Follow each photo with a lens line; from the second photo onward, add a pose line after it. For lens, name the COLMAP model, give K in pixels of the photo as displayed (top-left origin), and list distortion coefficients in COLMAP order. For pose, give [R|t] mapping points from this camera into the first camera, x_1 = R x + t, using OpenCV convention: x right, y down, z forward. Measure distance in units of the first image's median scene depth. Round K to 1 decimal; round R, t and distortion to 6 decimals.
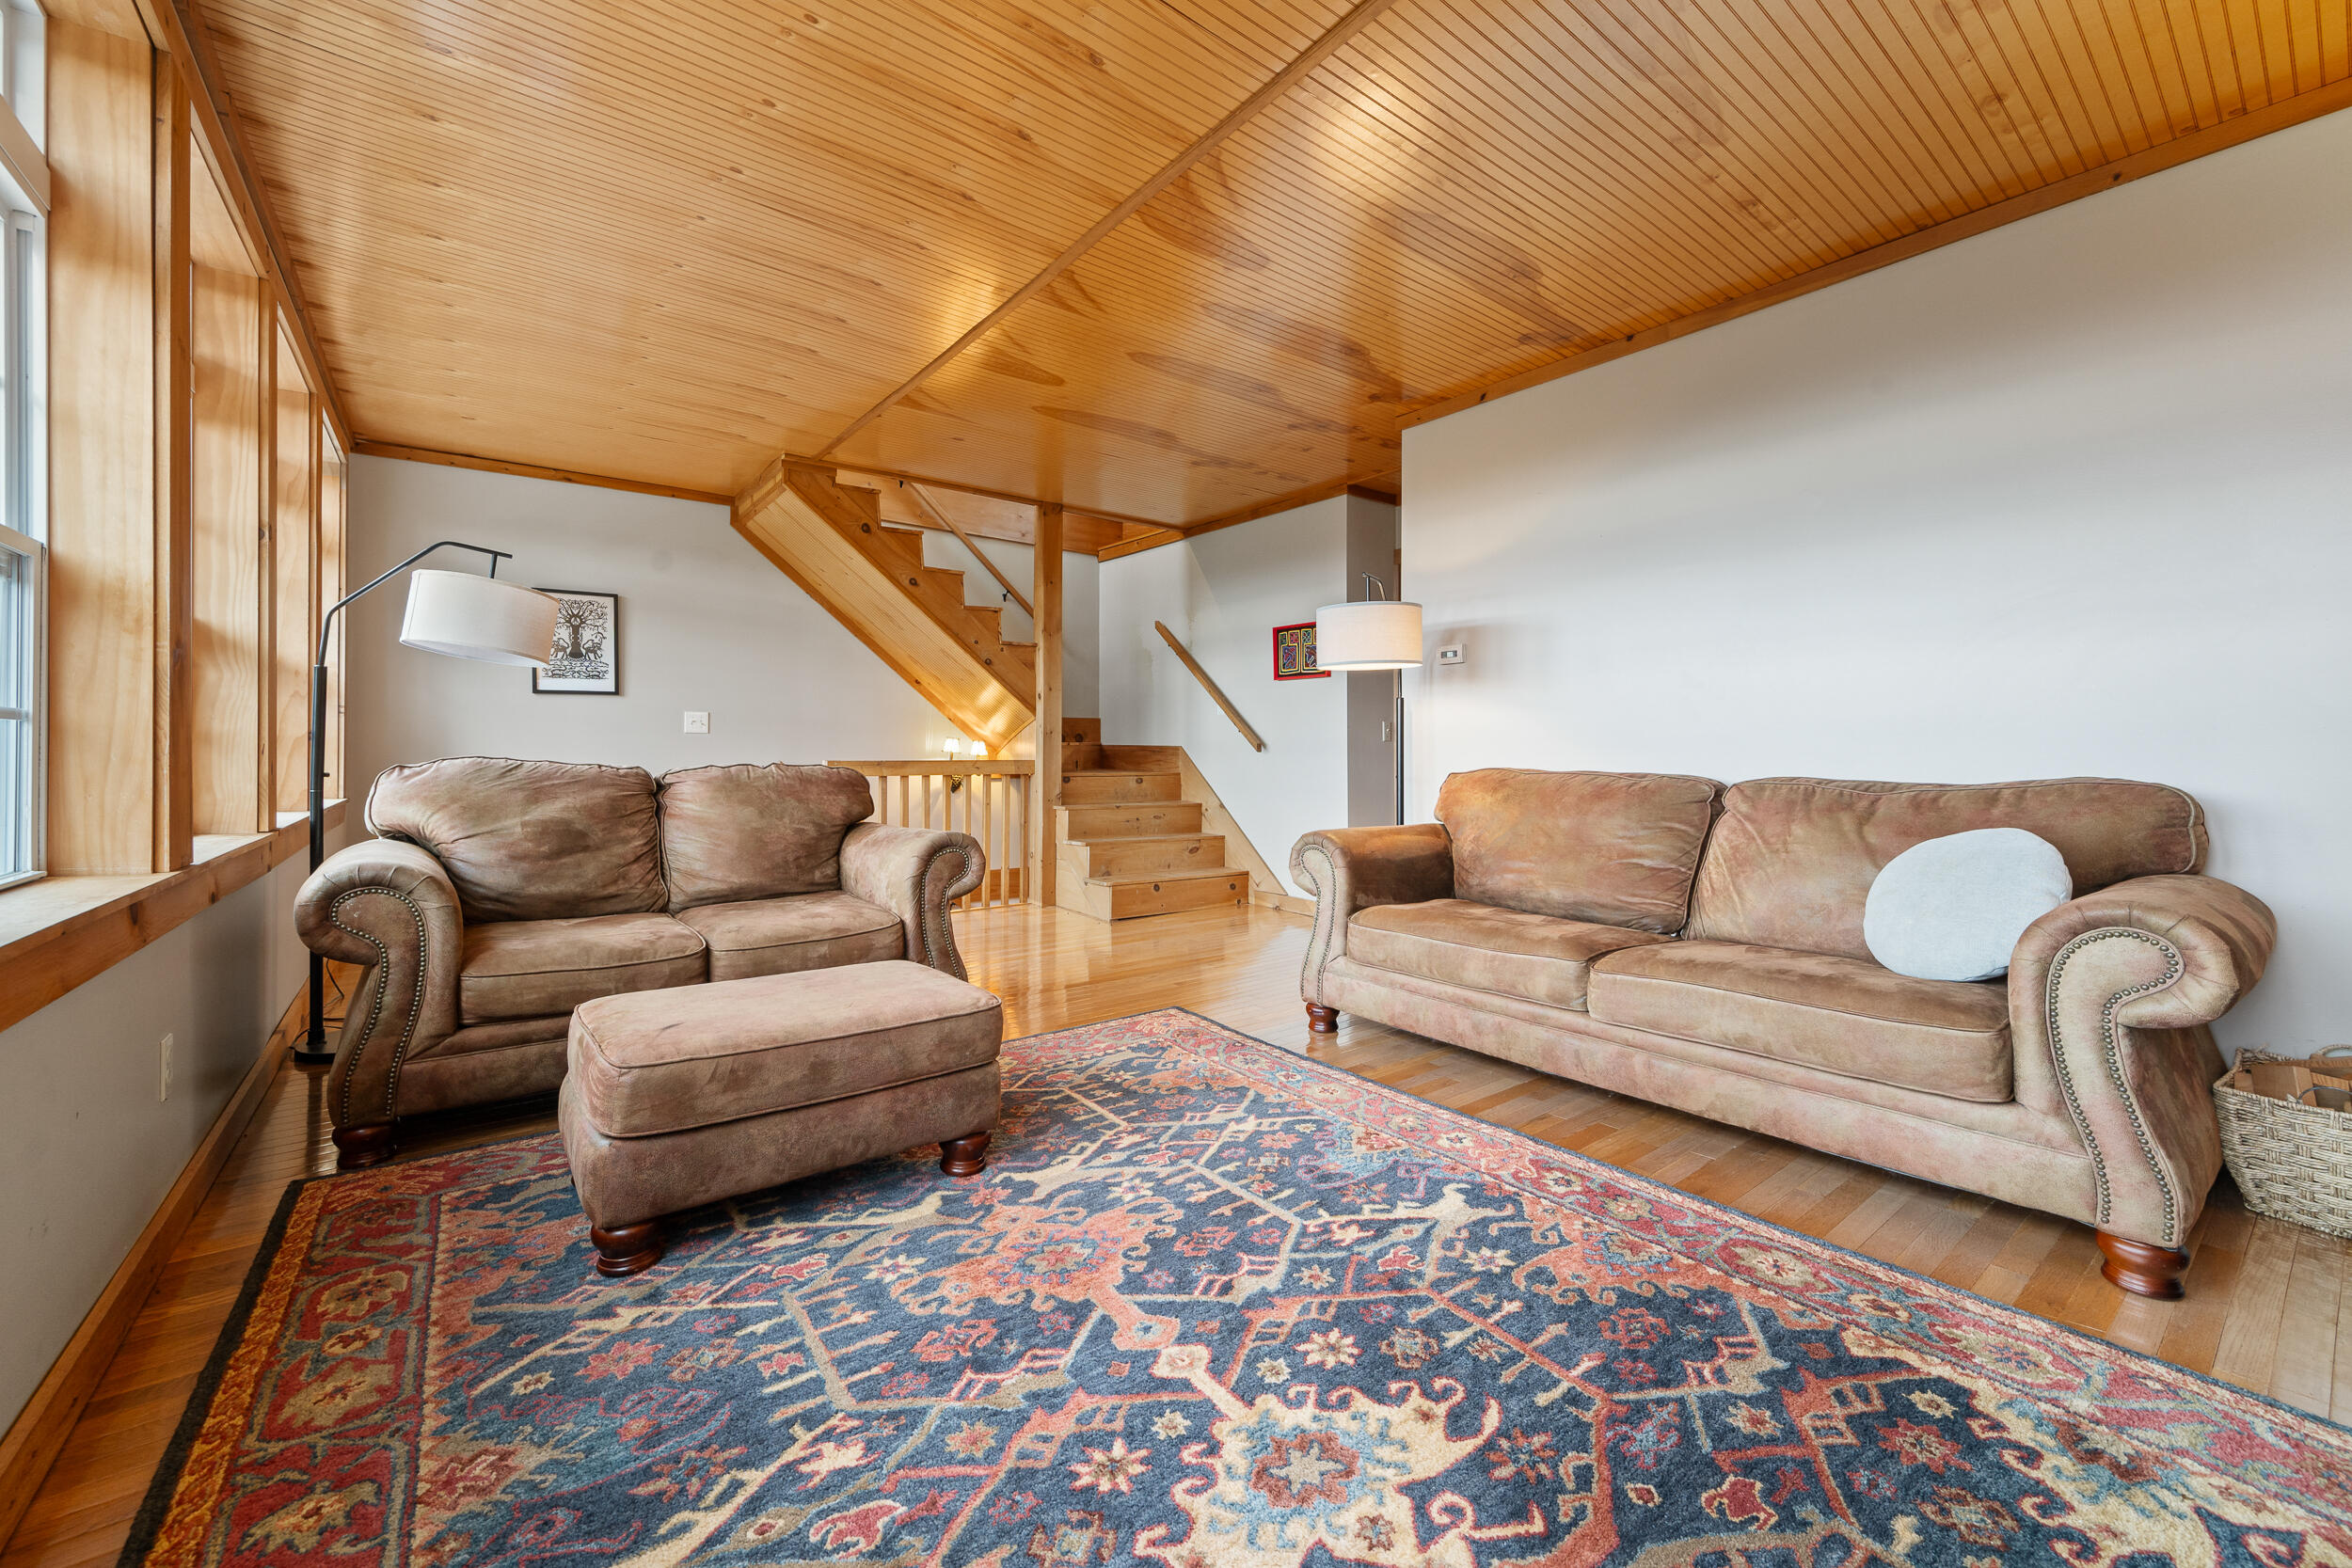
lens RADIAL K [[935.5, 0, 1184.7], [0, 935.5, 764.4], [0, 0, 1]] dist [-0.000410, 0.000340]
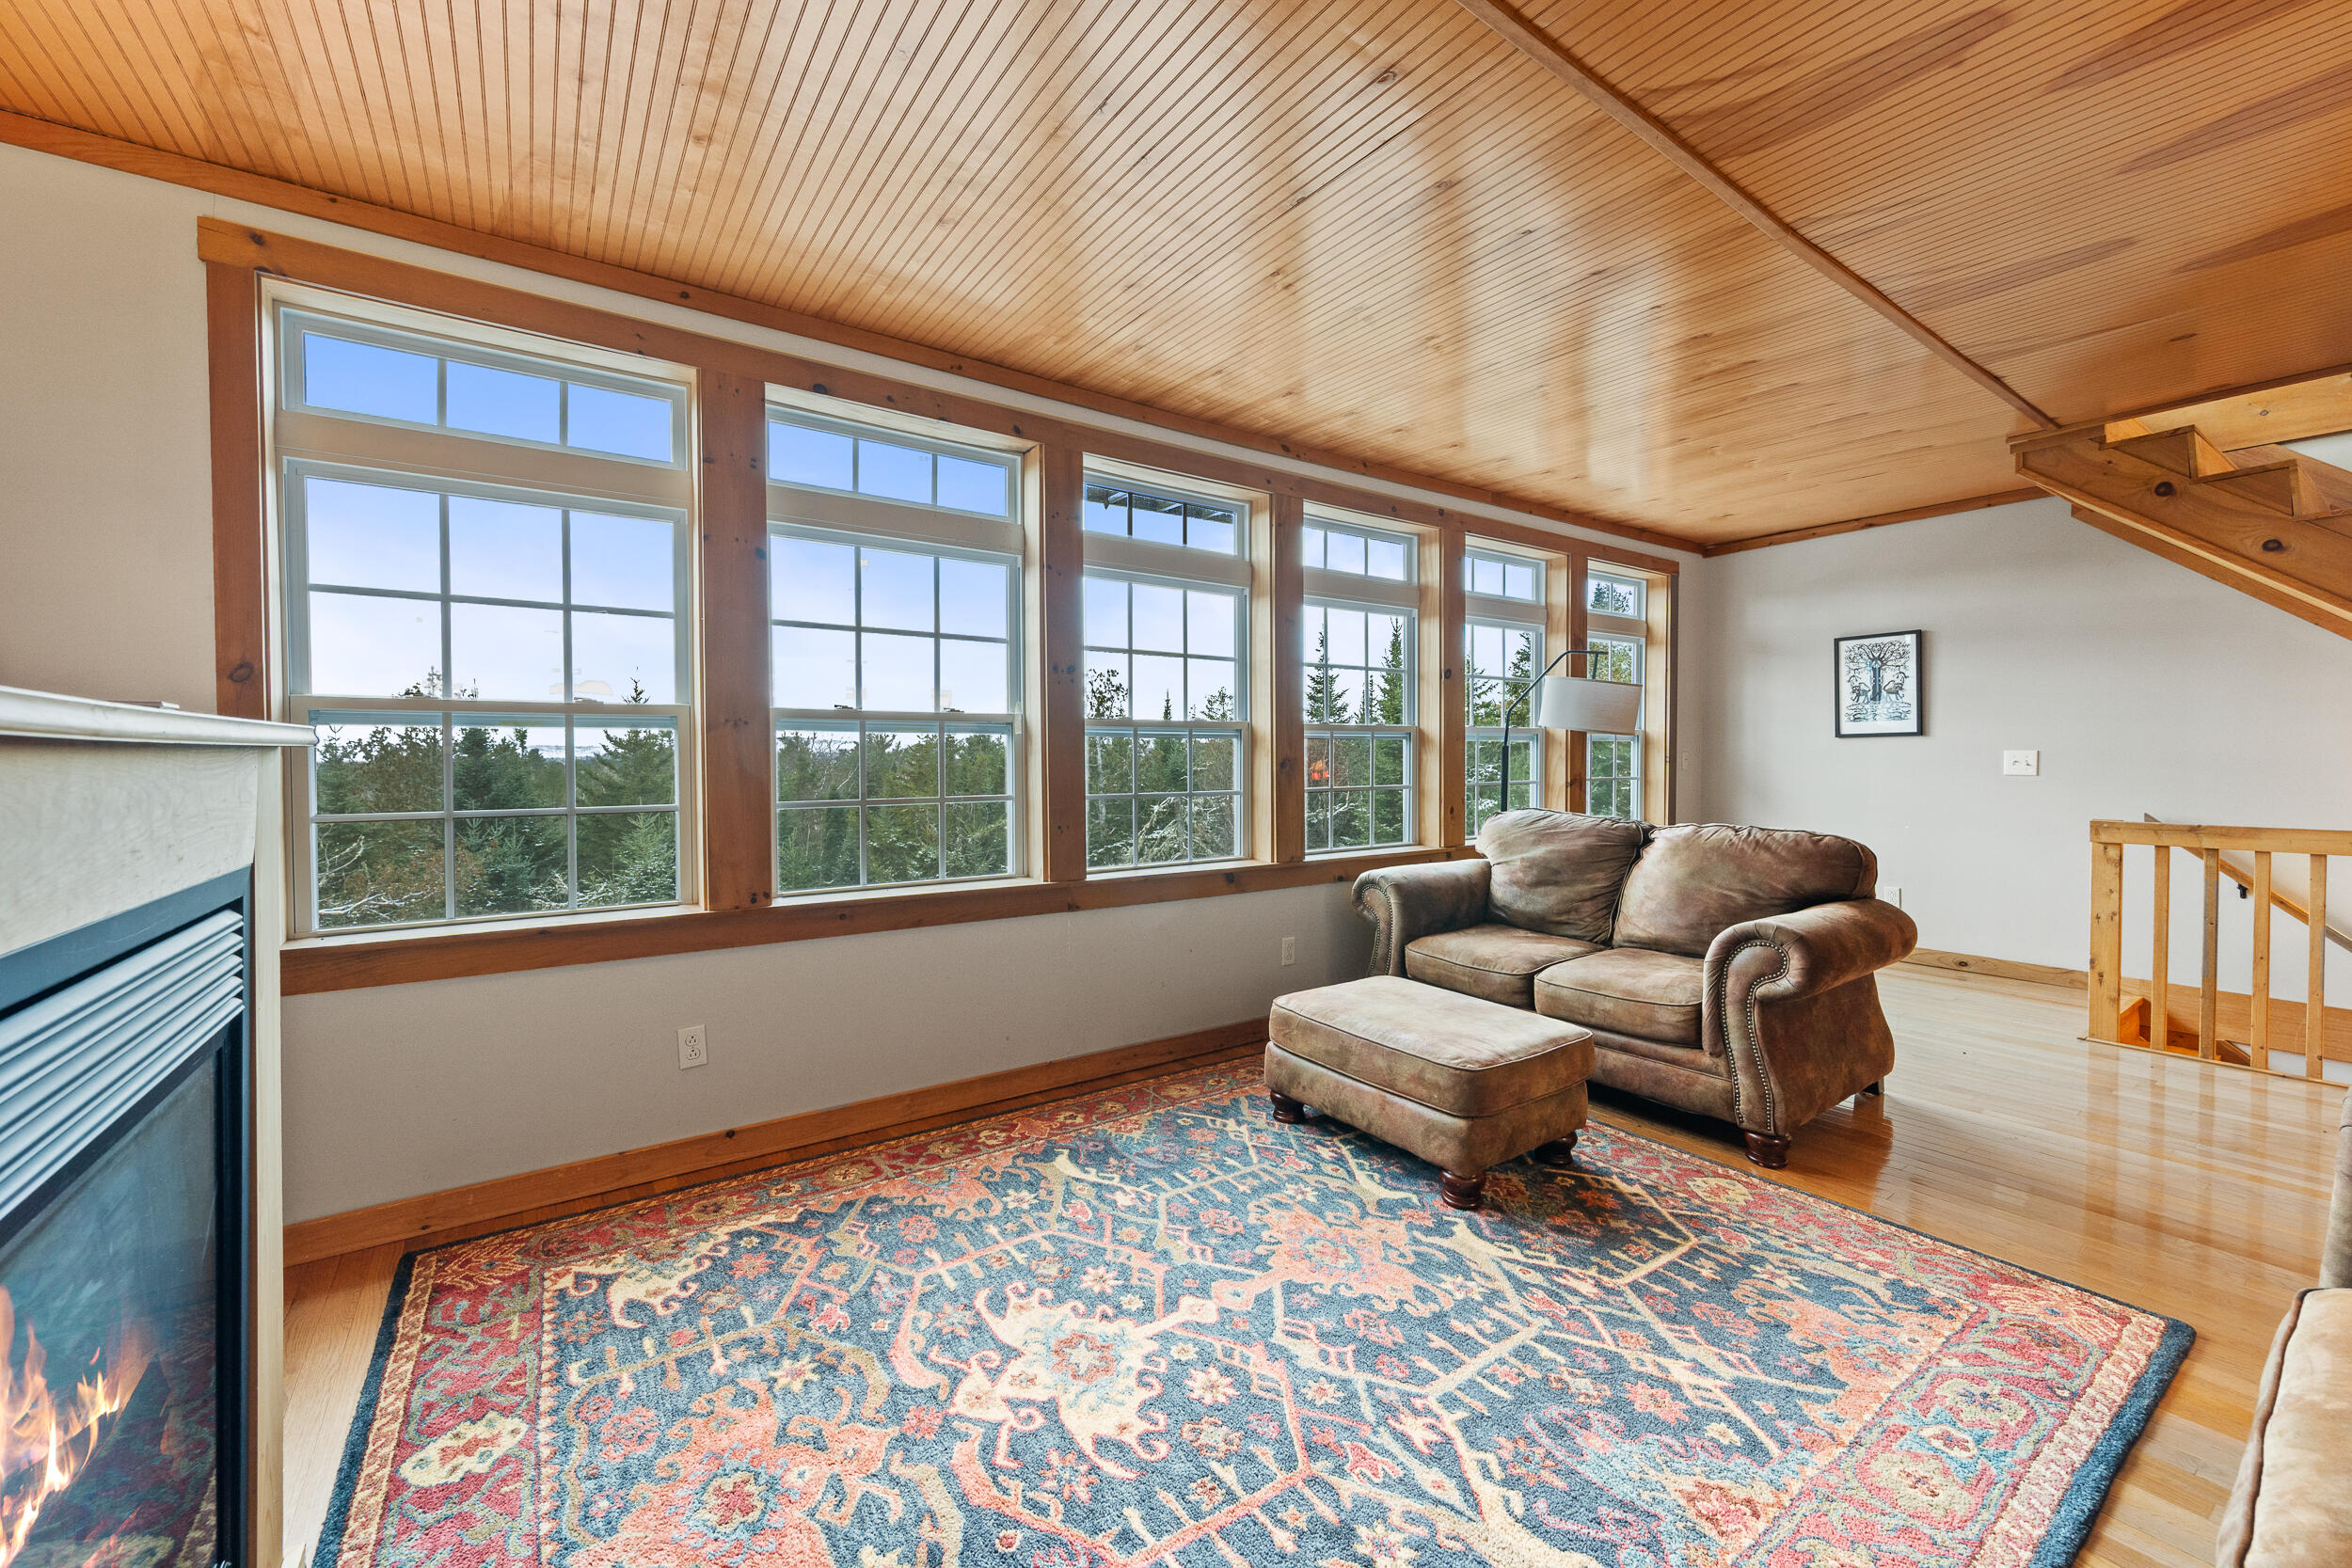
lens RADIAL K [[935.5, 0, 1184.7], [0, 935.5, 764.4], [0, 0, 1]] dist [-0.000410, 0.000340]
pose [[-0.056878, 0.009327, -0.998338, 1.010115], [-0.008231, 0.999918, 0.009811, -0.122753], [0.998347, 0.008776, -0.056796, 0.791299]]
